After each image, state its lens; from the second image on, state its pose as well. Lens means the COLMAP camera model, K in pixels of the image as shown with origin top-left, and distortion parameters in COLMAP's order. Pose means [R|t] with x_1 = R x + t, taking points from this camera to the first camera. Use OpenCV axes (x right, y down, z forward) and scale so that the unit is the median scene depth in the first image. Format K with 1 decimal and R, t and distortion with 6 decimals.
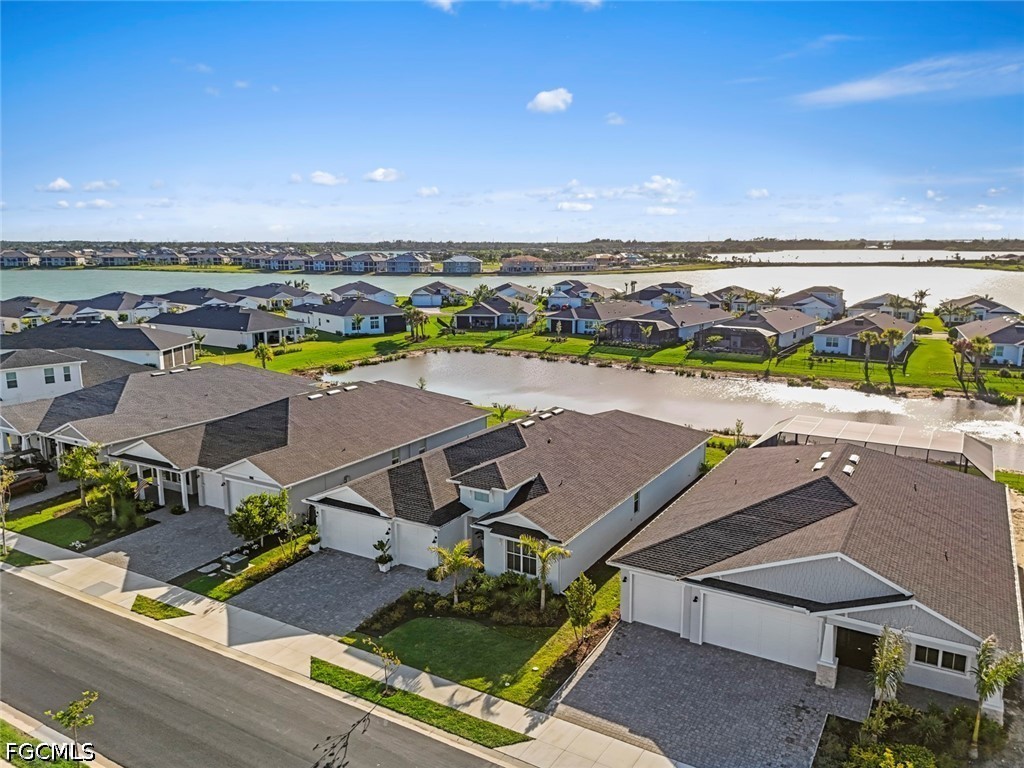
lens RADIAL K [[755.8, 0, 512.0], [0, 755.8, 384.0], [0, 0, 1]] dist [0.064066, -0.061417]
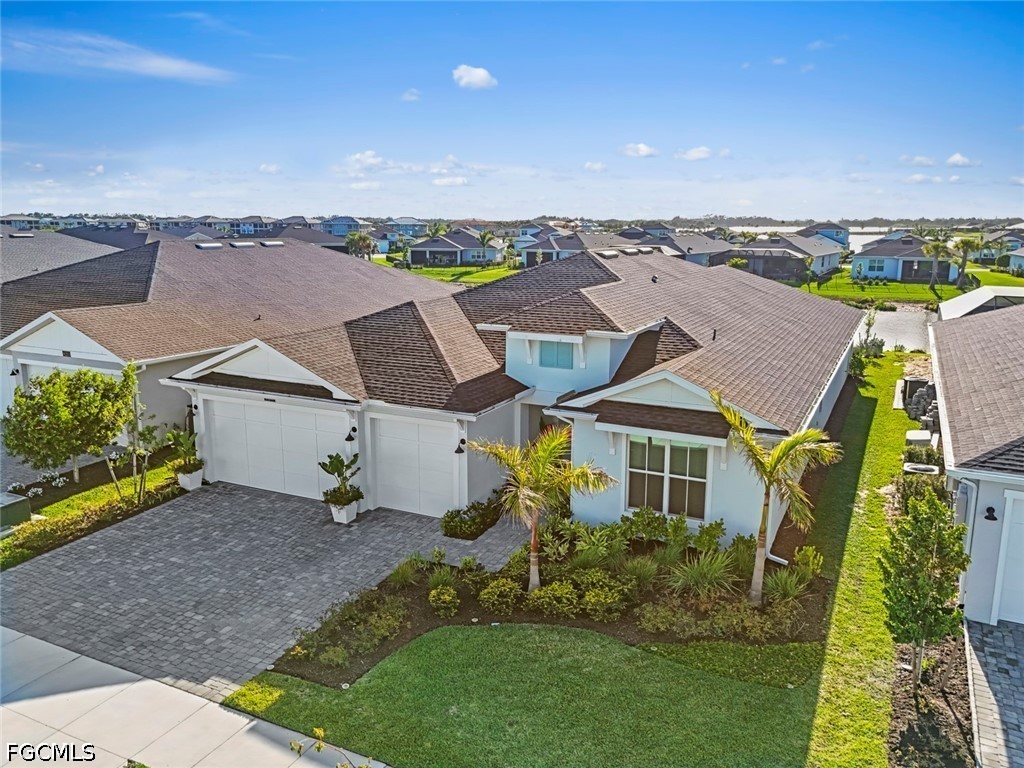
lens RADIAL K [[782.4, 0, 512.0], [0, 782.4, 384.0], [0, 0, 1]] dist [0.045217, -0.007590]
pose [[0.997398, -0.008741, 0.071557, -0.101185], [0.007230, 0.999746, 0.021343, 0.155131], [-0.071726, -0.020770, 0.997208, 0.530413]]
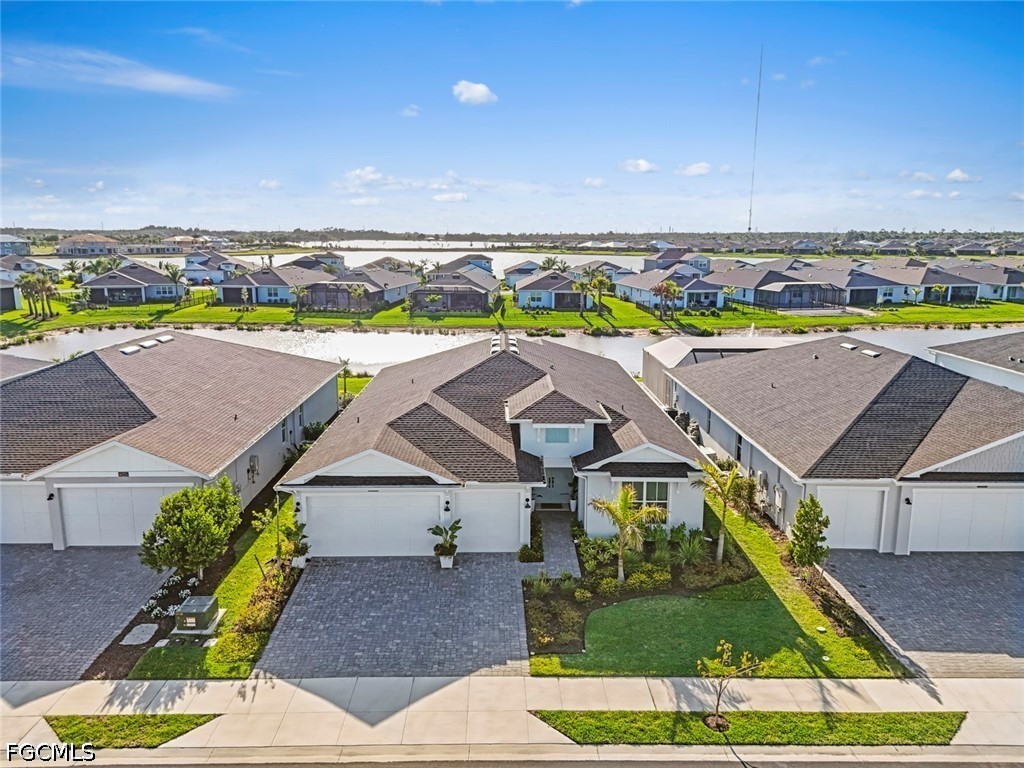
lens RADIAL K [[751.5, 0, 512.0], [0, 751.5, 384.0], [0, 0, 1]] dist [0.076601, -0.071970]
pose [[0.853768, -0.094138, 0.512072, -0.440229], [0.087610, 0.995470, 0.036934, 0.069029], [-0.513230, 0.013329, 0.858148, 0.406778]]
